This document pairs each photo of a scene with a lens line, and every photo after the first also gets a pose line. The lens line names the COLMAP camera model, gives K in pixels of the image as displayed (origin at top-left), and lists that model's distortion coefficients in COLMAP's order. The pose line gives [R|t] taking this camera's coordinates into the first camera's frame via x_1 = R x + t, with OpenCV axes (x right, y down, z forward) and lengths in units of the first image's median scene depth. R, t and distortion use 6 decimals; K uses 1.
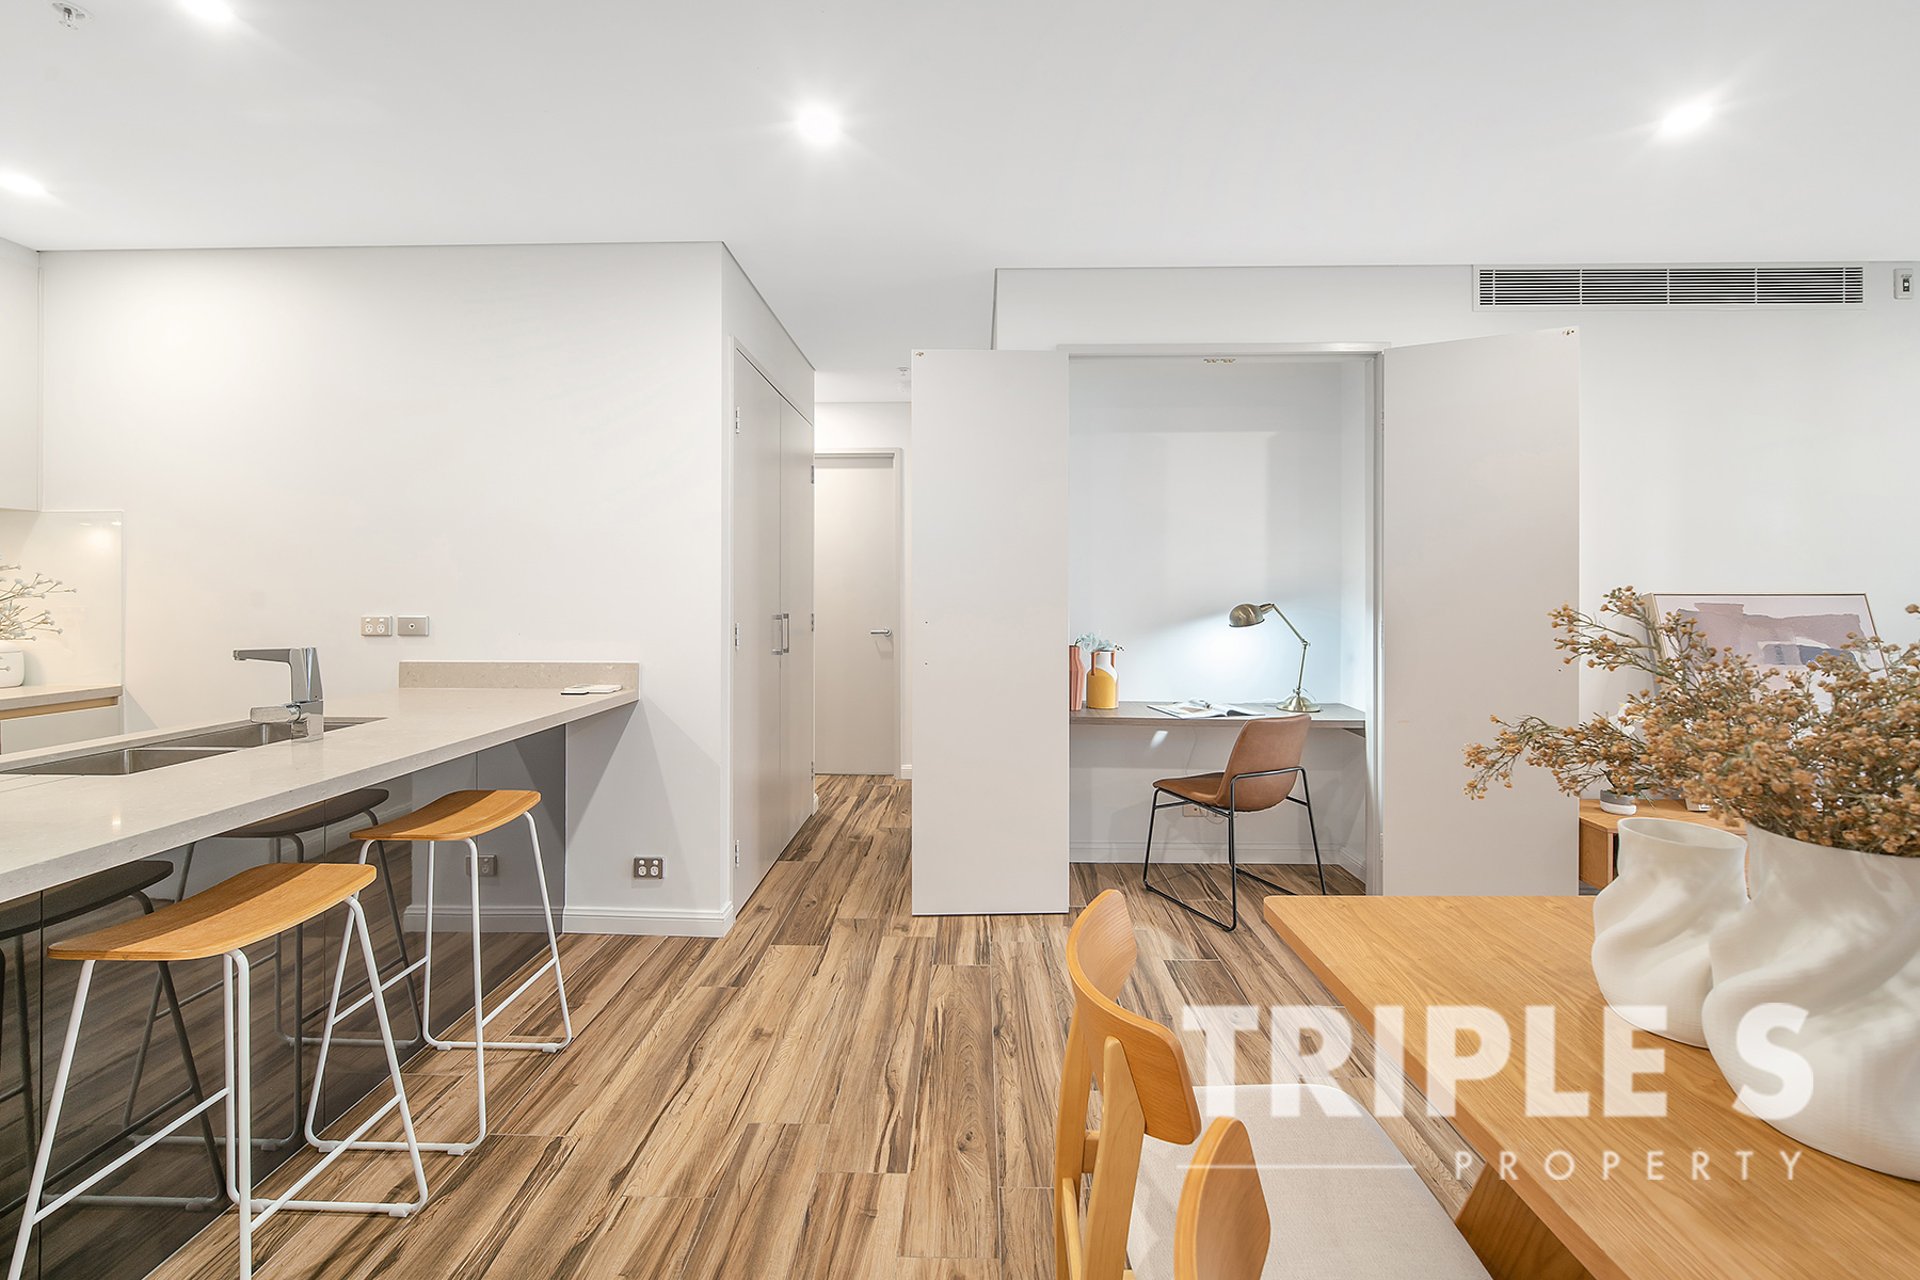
lens RADIAL K [[790.3, 0, 950.7], [0, 790.3, 588.1], [0, 0, 1]] dist [-0.000580, -0.001811]
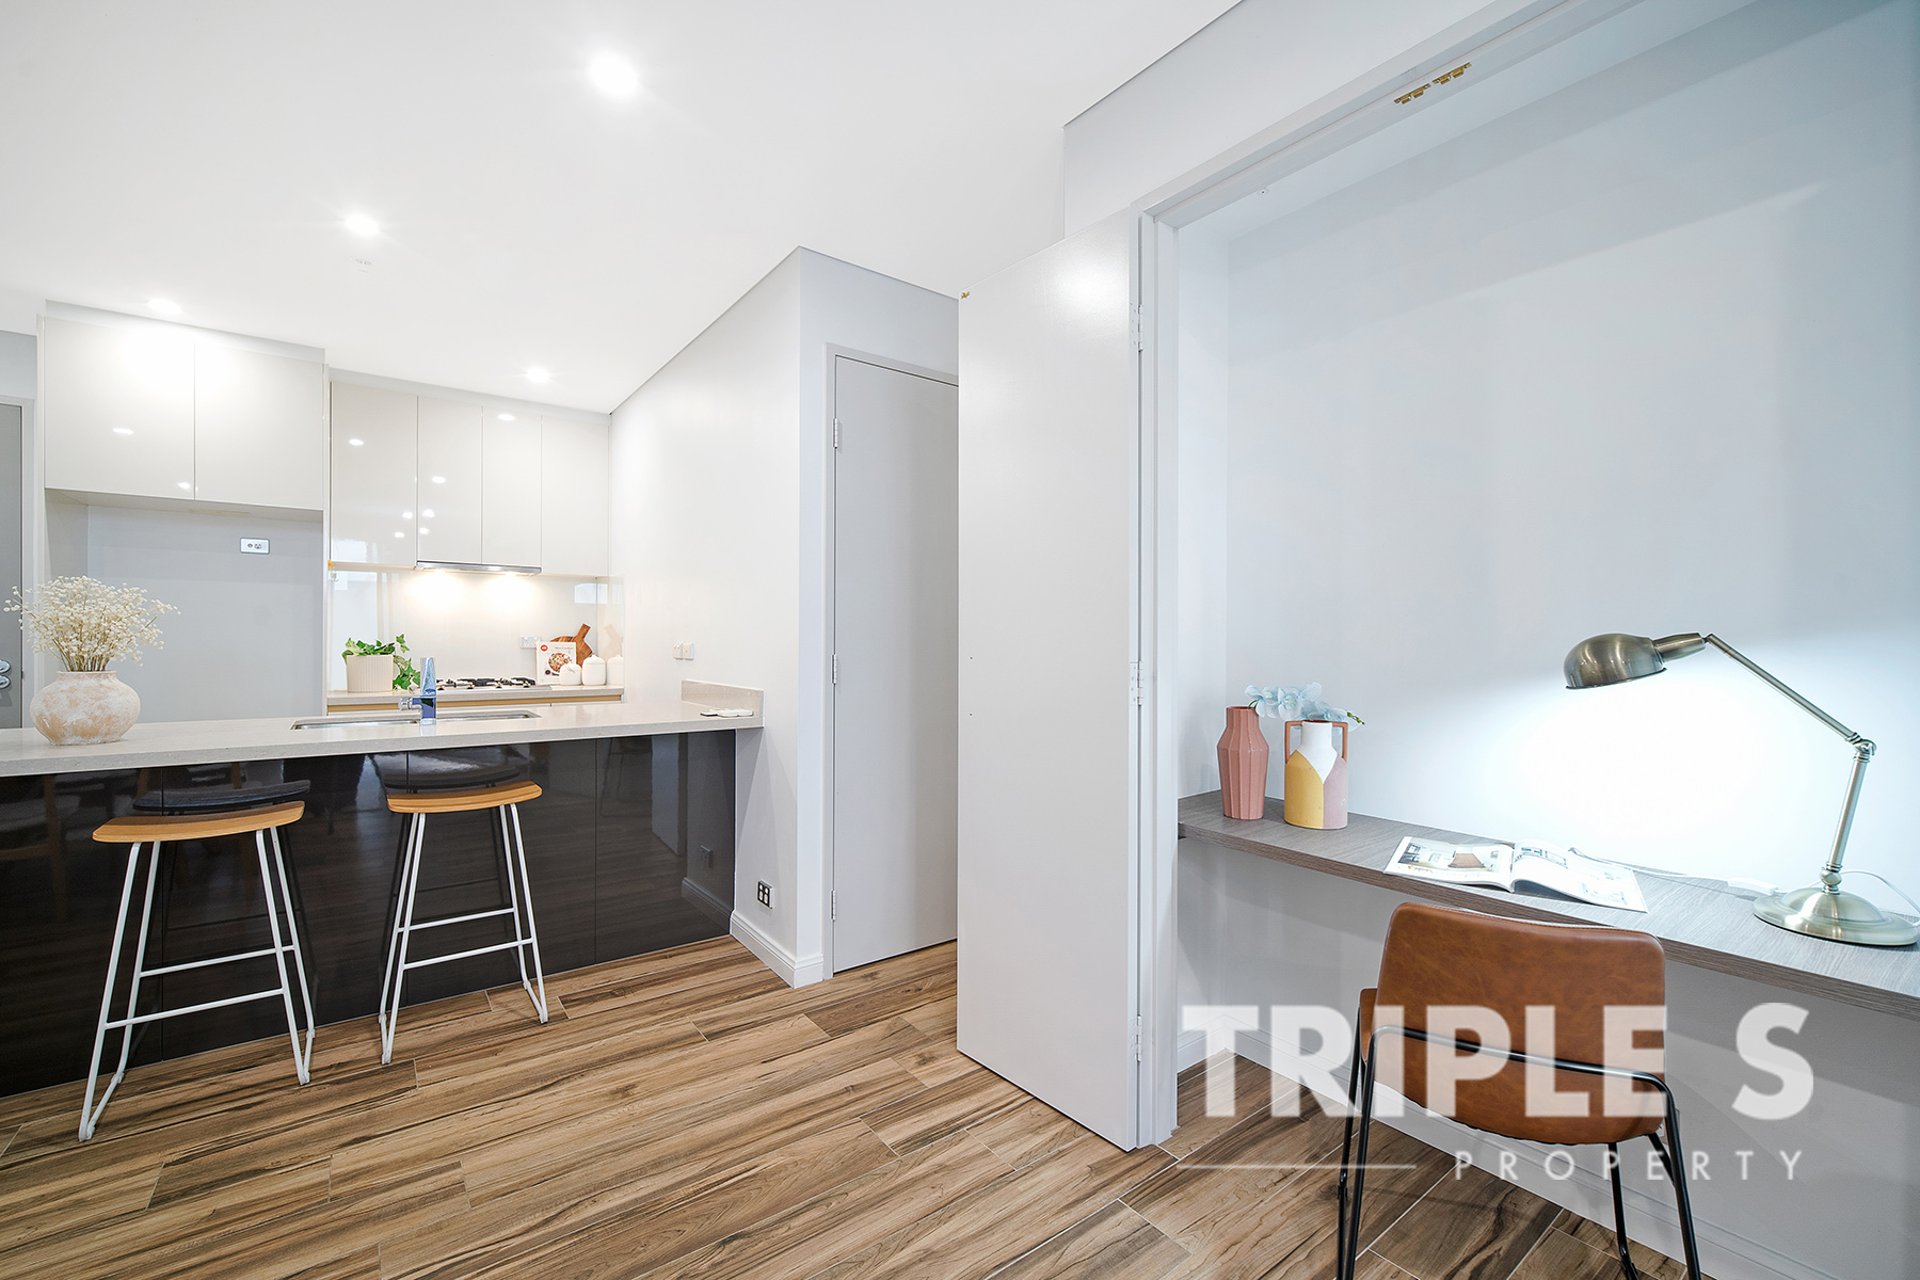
lens RADIAL K [[790.3, 0, 962.1], [0, 790.3, 641.4], [0, 0, 1]] dist [-0.000580, -0.001811]
pose [[0.631038, 0.003748, -0.775743, 0.565537], [-0.001835, 0.999993, 0.003339, 0.027149], [0.775750, -0.000684, 0.631041, 0.565060]]
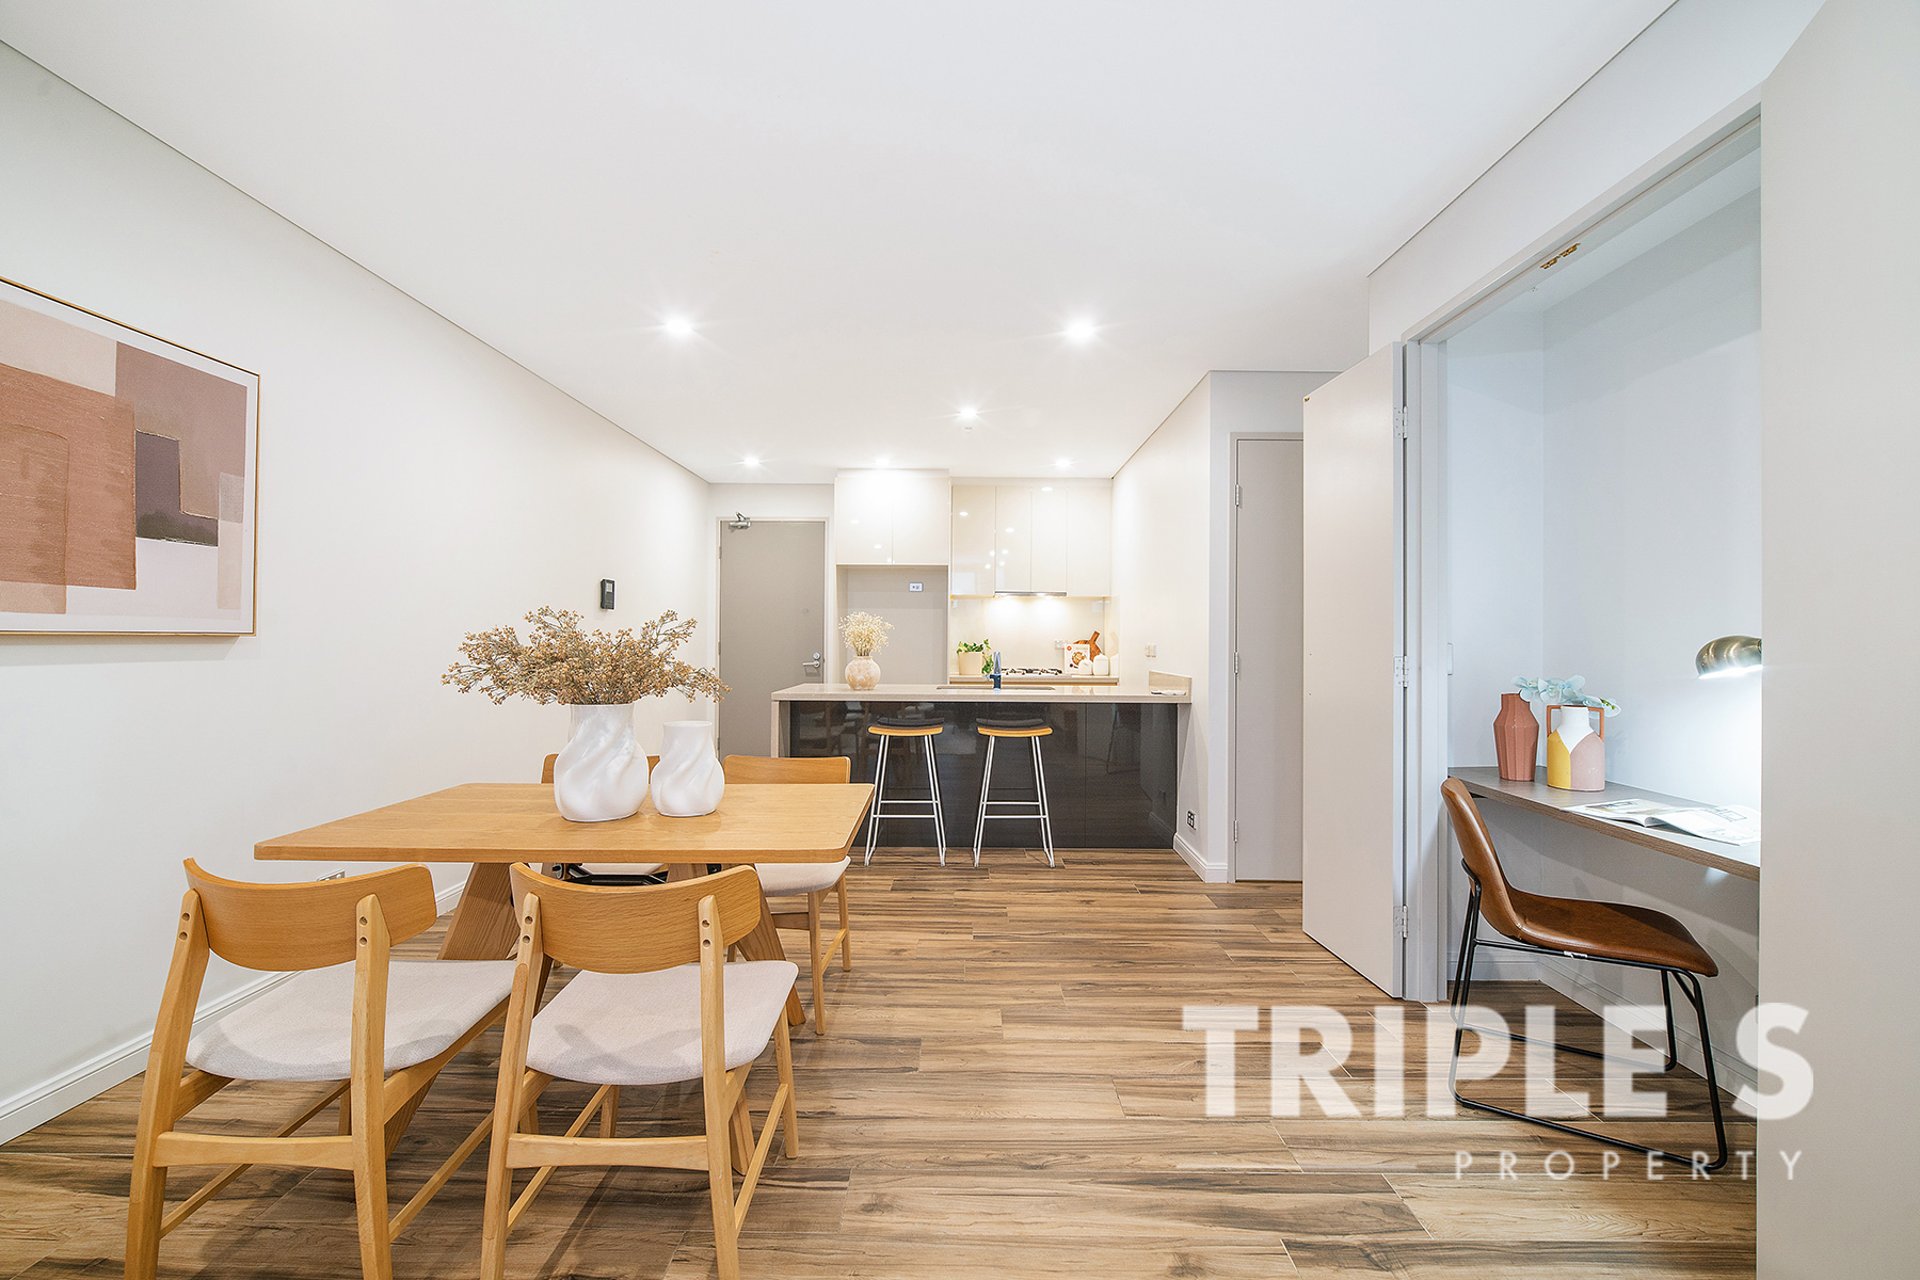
lens RADIAL K [[790.3, 0, 964.4], [0, 790.3, 639.8], [0, 0, 1]] dist [-0.000580, -0.001811]
pose [[0.033371, -0.002618, -0.999440, 1.054444], [-0.003267, 0.999991, -0.002728, 0.030595], [0.999438, 0.003356, 0.033362, 0.543092]]
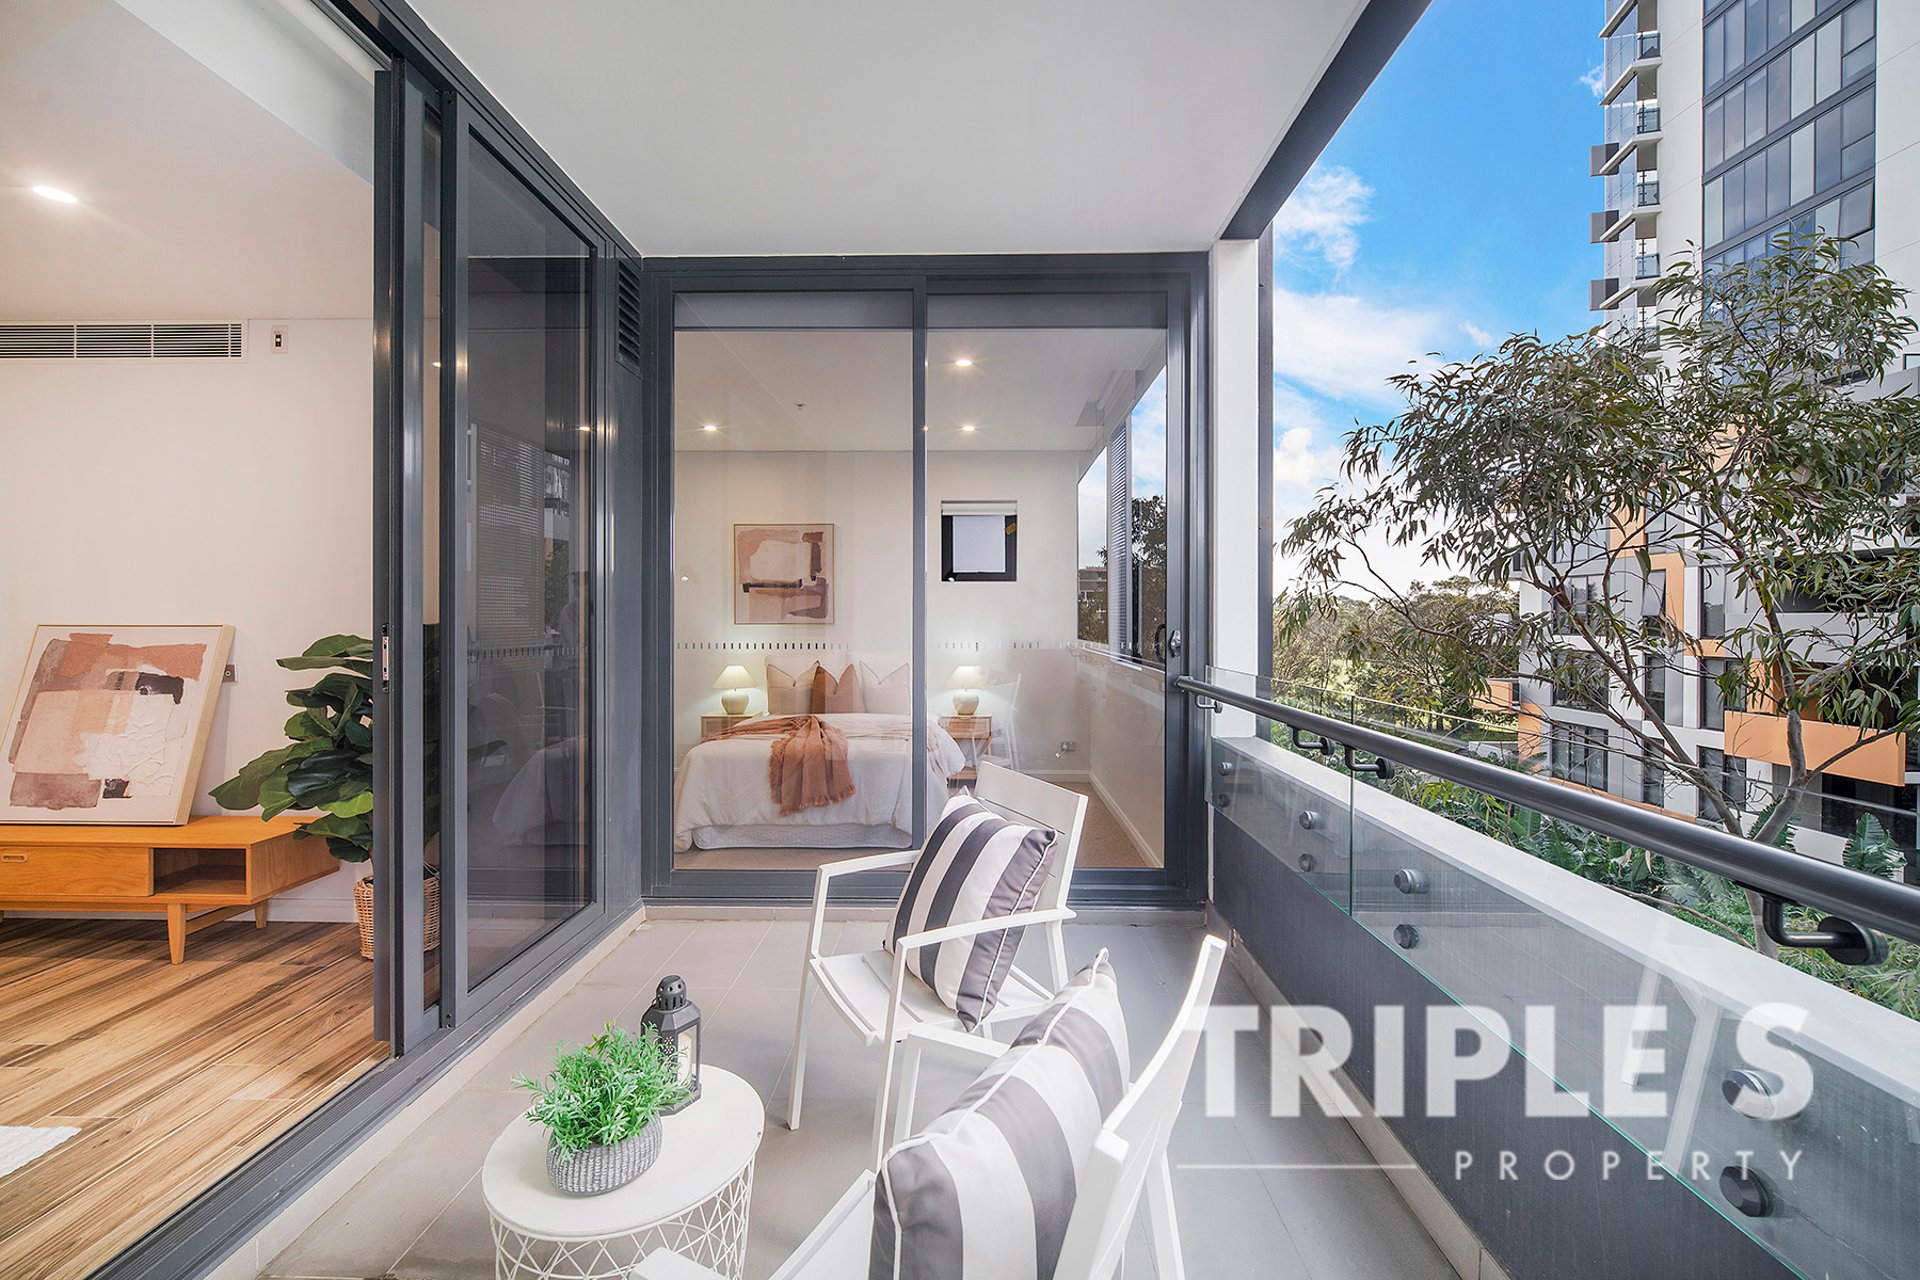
lens RADIAL K [[790.3, 0, 972.6], [0, 790.3, 623.4], [0, 0, 1]] dist [-0.000580, -0.001811]
pose [[0.999918, 0.002944, 0.012455, 2.279233], [-0.003073, 0.999941, 0.010408, -0.010418], [-0.012424, -0.010446, 0.999868, -0.109581]]
